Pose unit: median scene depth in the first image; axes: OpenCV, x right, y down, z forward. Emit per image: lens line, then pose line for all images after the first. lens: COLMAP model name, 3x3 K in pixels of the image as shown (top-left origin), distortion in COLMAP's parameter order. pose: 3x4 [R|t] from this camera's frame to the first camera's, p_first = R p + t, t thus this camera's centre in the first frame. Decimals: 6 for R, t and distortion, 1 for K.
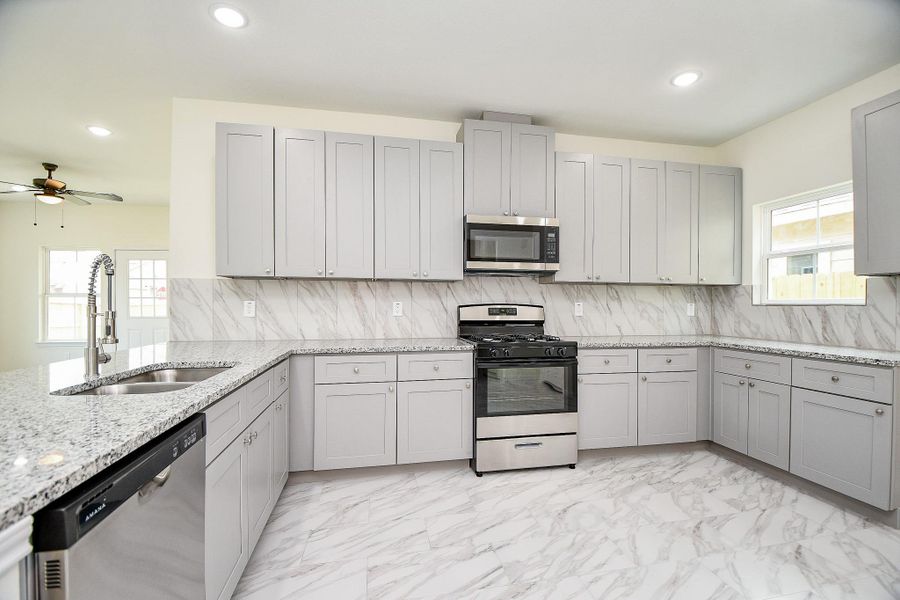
lens RADIAL K [[400.4, 0, 455.5], [0, 400.4, 308.9], [0, 0, 1]] dist [0.003347, -0.019562]
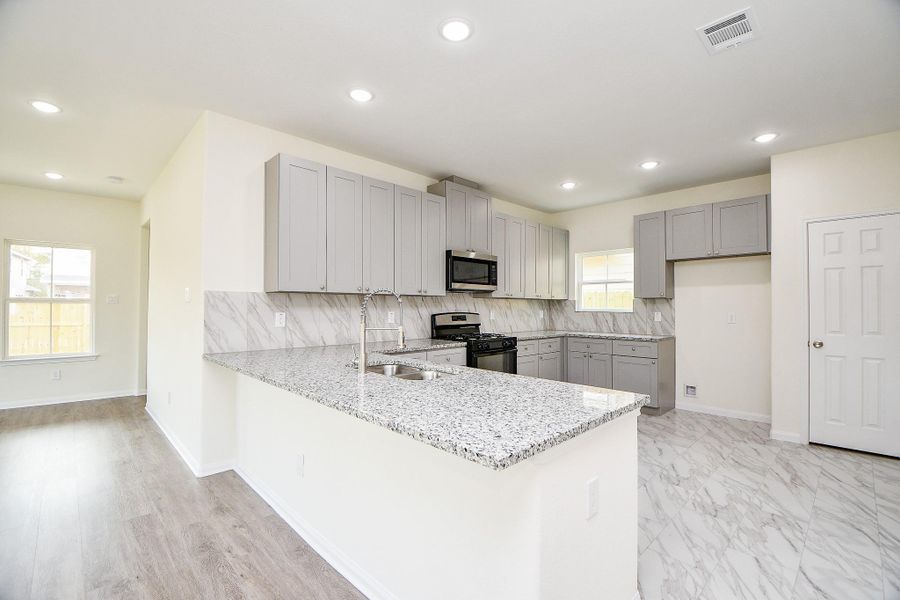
lens RADIAL K [[396.1, 0, 455.9], [0, 396.1, 305.7], [0, 0, 1]] dist [0.013363, -0.024269]
pose [[0.837838, -0.000143, 0.545918, -0.709490], [0.006618, 0.999929, -0.009896, -0.025141], [-0.545878, 0.011904, 0.837780, -0.171393]]
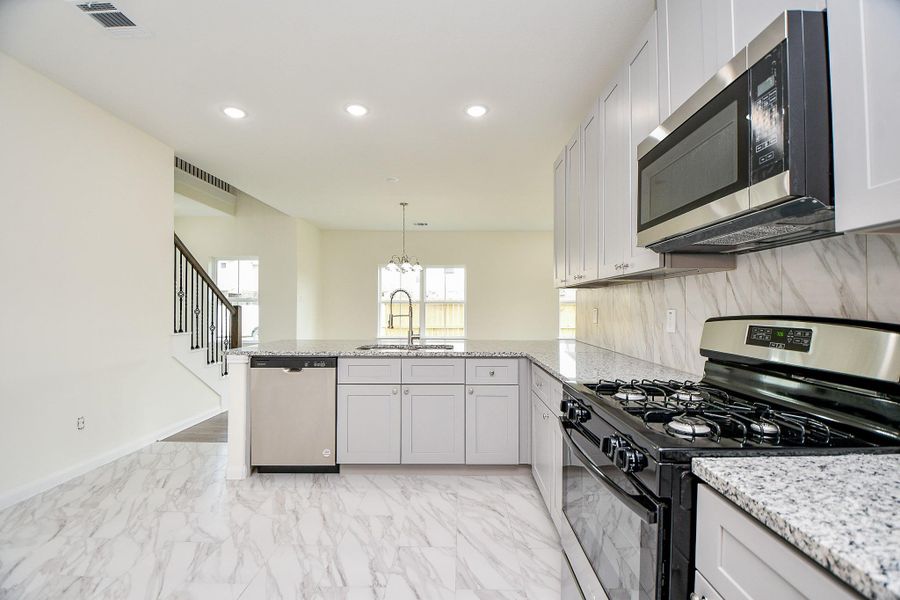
lens RADIAL K [[396.1, 0, 455.9], [0, 396.1, 305.7], [0, 0, 1]] dist [0.013363, -0.024269]
pose [[-0.223194, -0.007755, -0.974743, 0.587540], [-0.005986, 0.999960, -0.006585, -0.019701], [0.974756, 0.004365, -0.223232, 0.867074]]
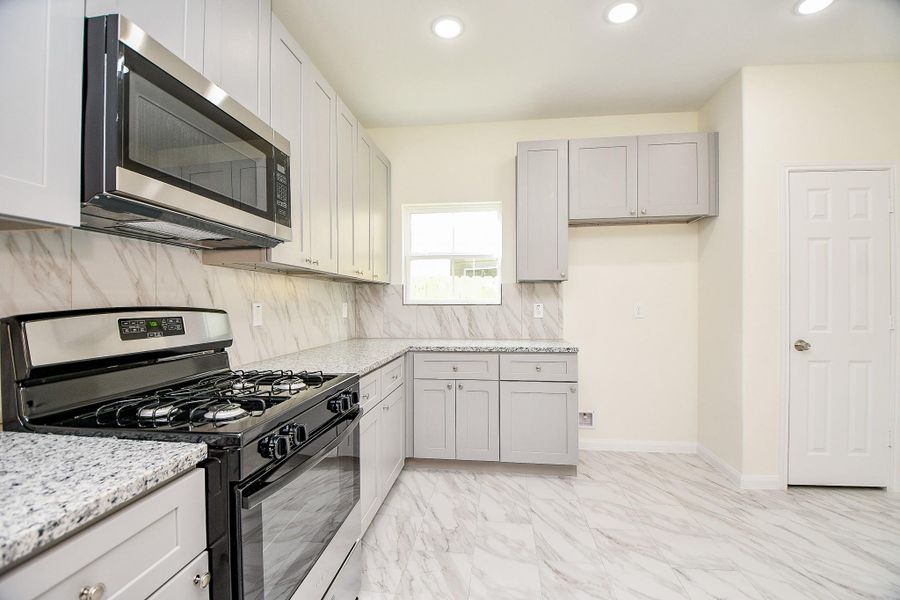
lens RADIAL K [[396.1, 0, 455.9], [0, 396.1, 305.7], [0, 0, 1]] dist [0.013363, -0.024269]
pose [[0.310322, -0.010586, 0.950573, -0.171579], [0.013819, 0.999883, 0.006623, -0.013603], [-0.950531, 0.011080, 0.310432, 0.657452]]
